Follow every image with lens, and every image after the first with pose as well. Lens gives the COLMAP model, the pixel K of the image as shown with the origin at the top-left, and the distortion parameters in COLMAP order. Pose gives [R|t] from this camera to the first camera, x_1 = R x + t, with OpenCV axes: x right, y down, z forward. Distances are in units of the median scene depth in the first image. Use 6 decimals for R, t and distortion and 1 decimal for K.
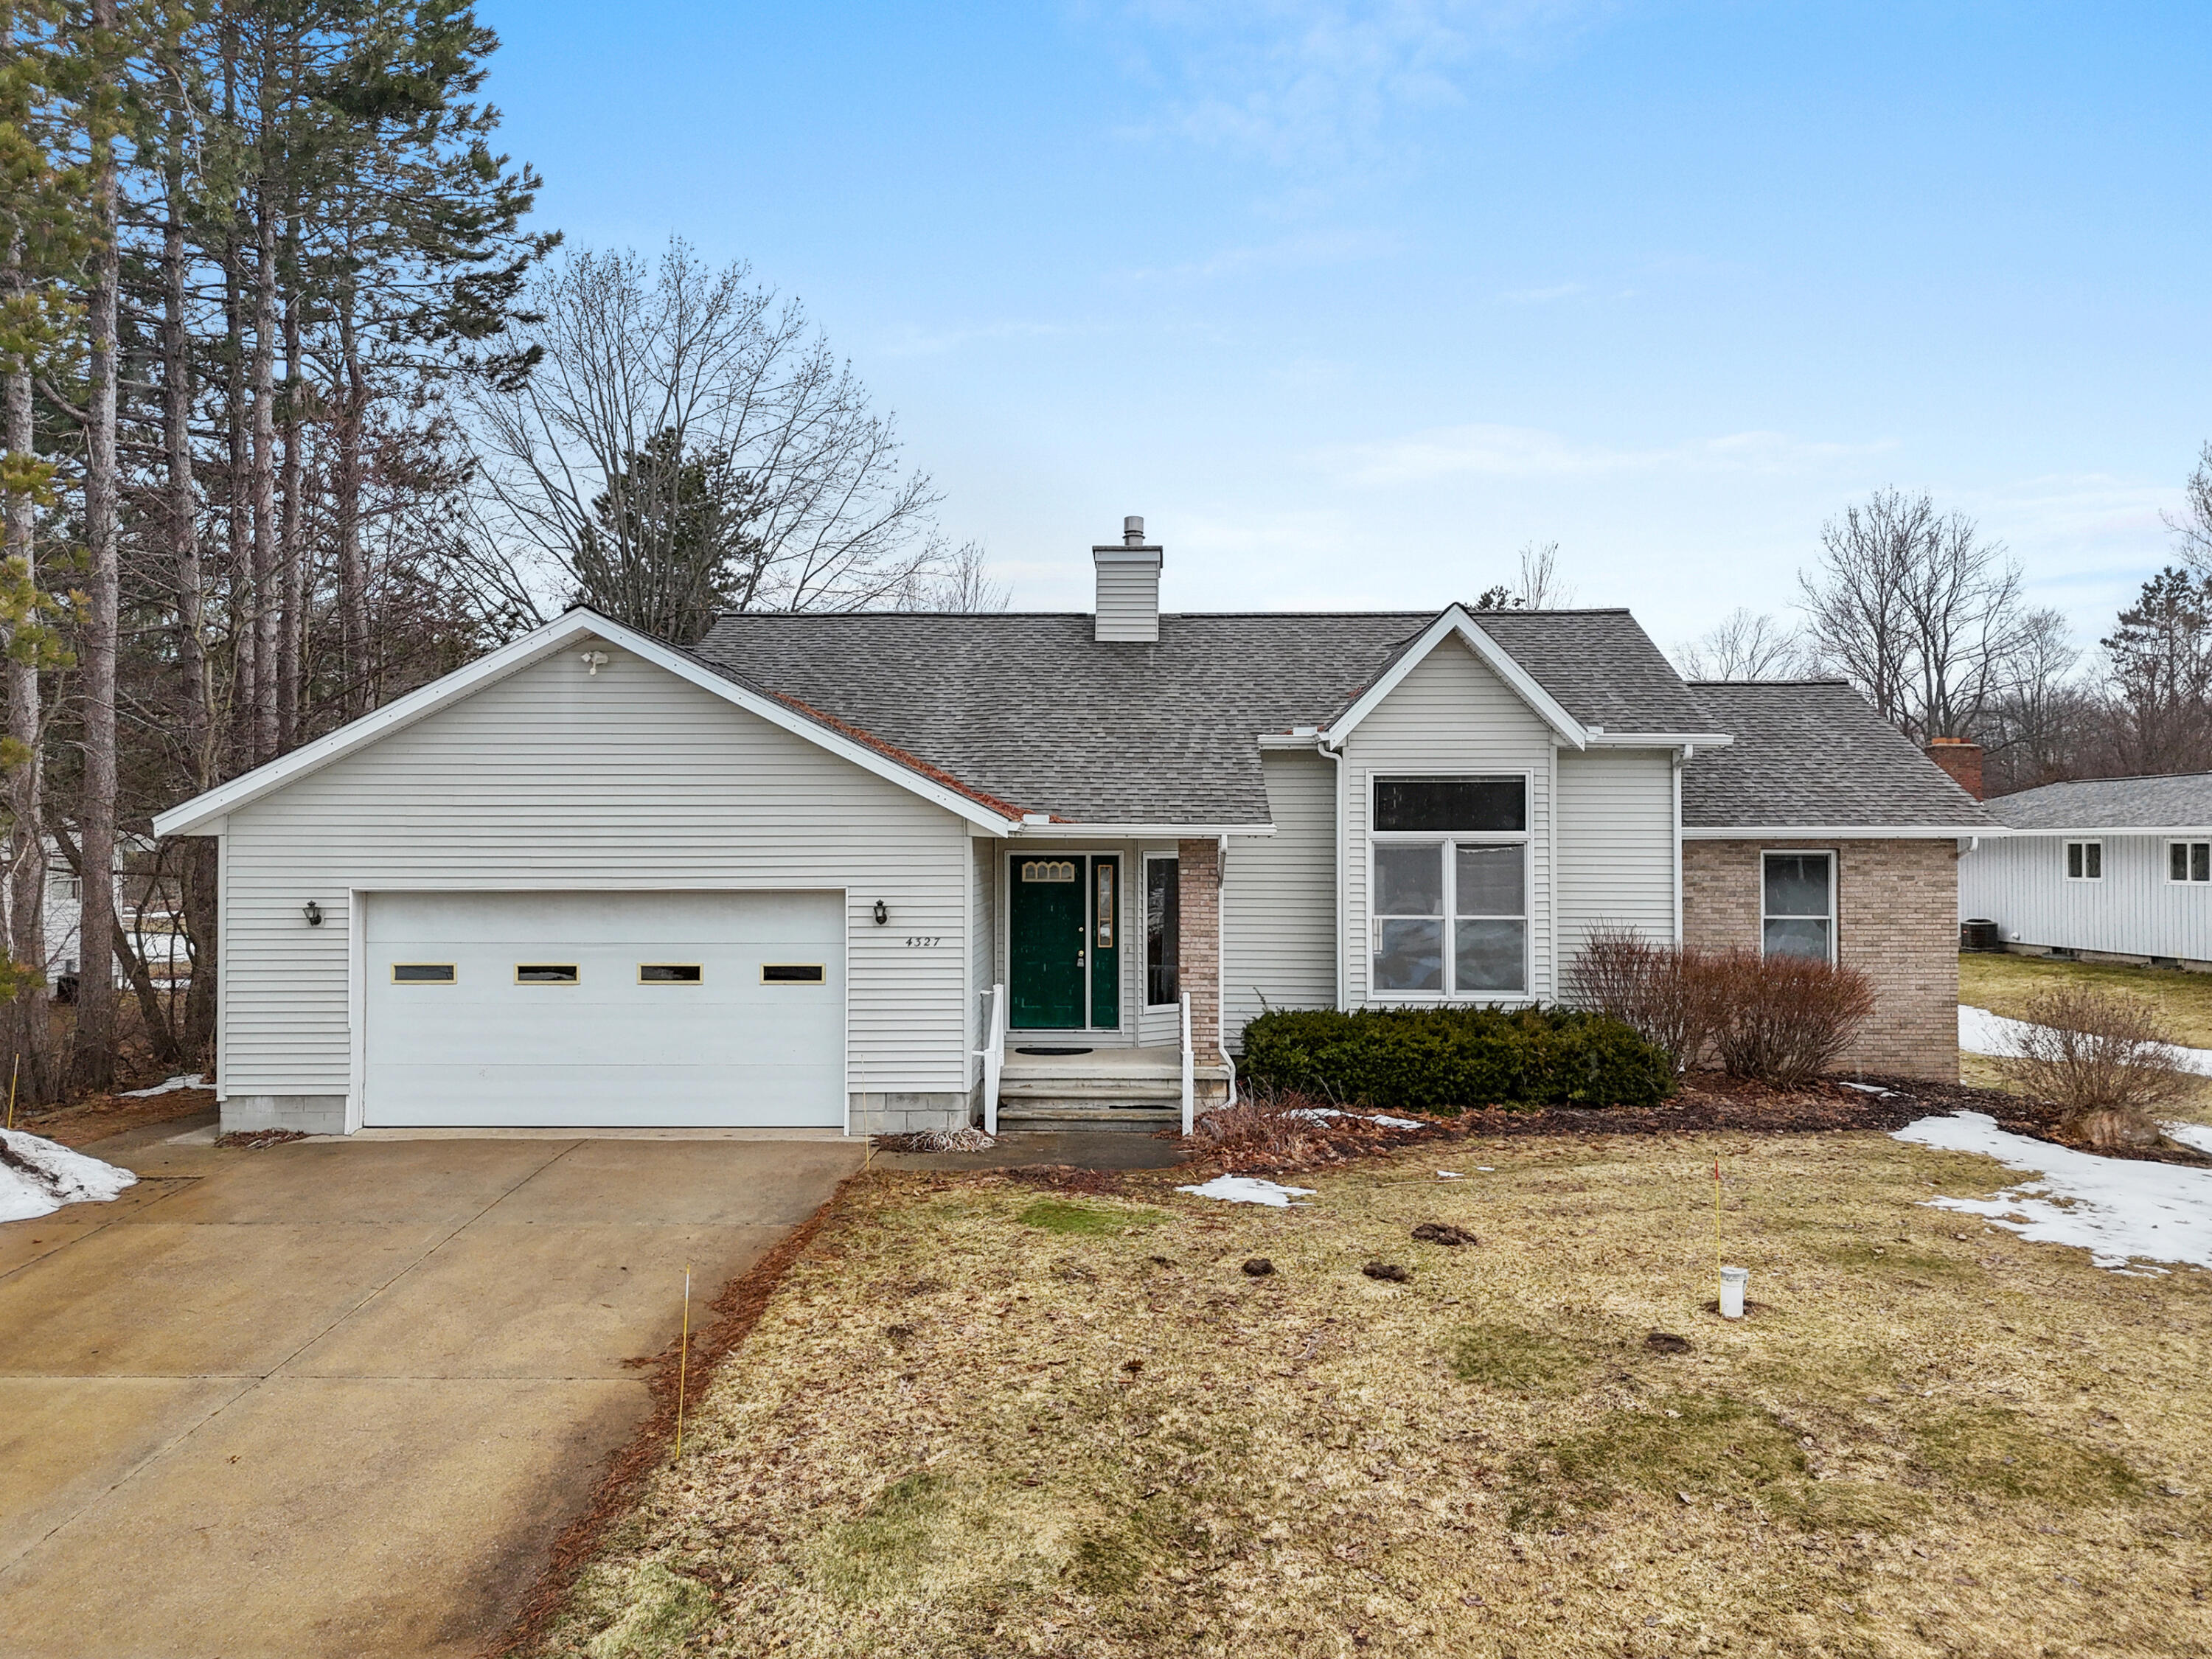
lens RADIAL K [[1631.1, 0, 1106.0], [0, 1631.1, 829.5], [0, 0, 1]] dist [0.071584, -0.064120]
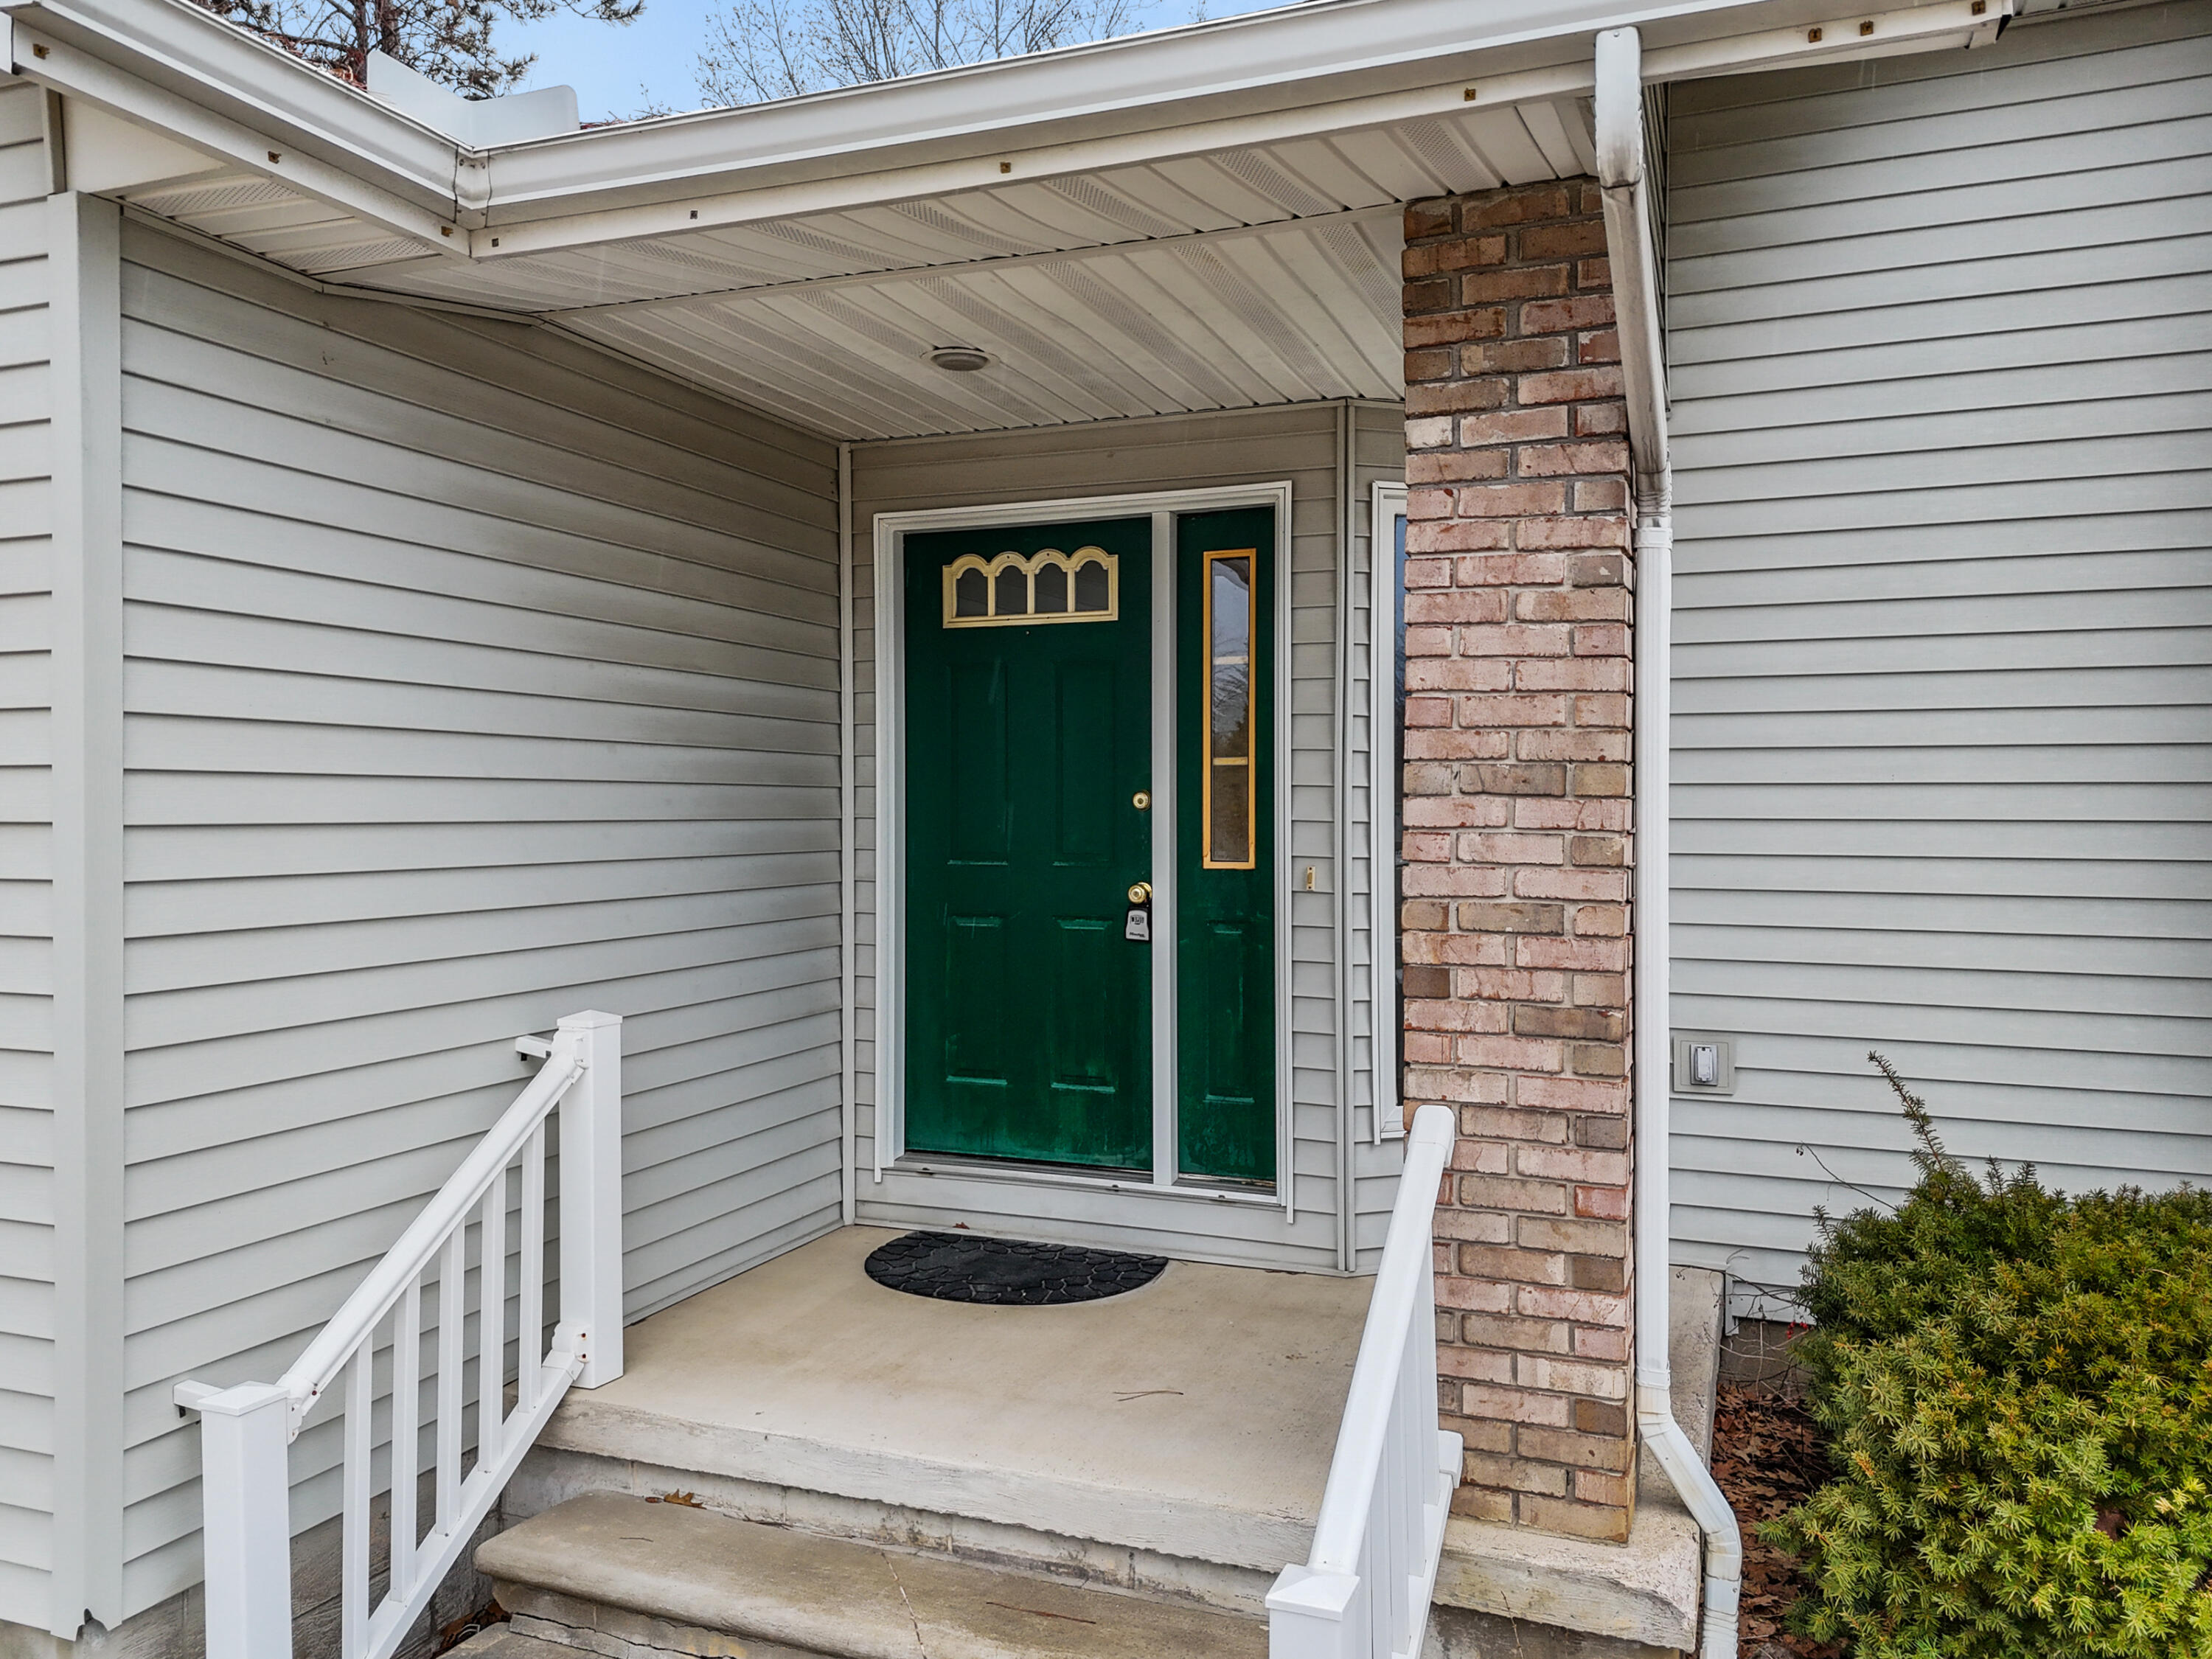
lens RADIAL K [[1631.1, 0, 1106.0], [0, 1631.1, 829.5], [0, 0, 1]] dist [0.071584, -0.064120]
pose [[0.937866, 0.002061, -0.346993, 0.077107], [0.007677, 0.999614, 0.026689, 0.064206], [0.346914, -0.027695, 0.937488, 0.816838]]
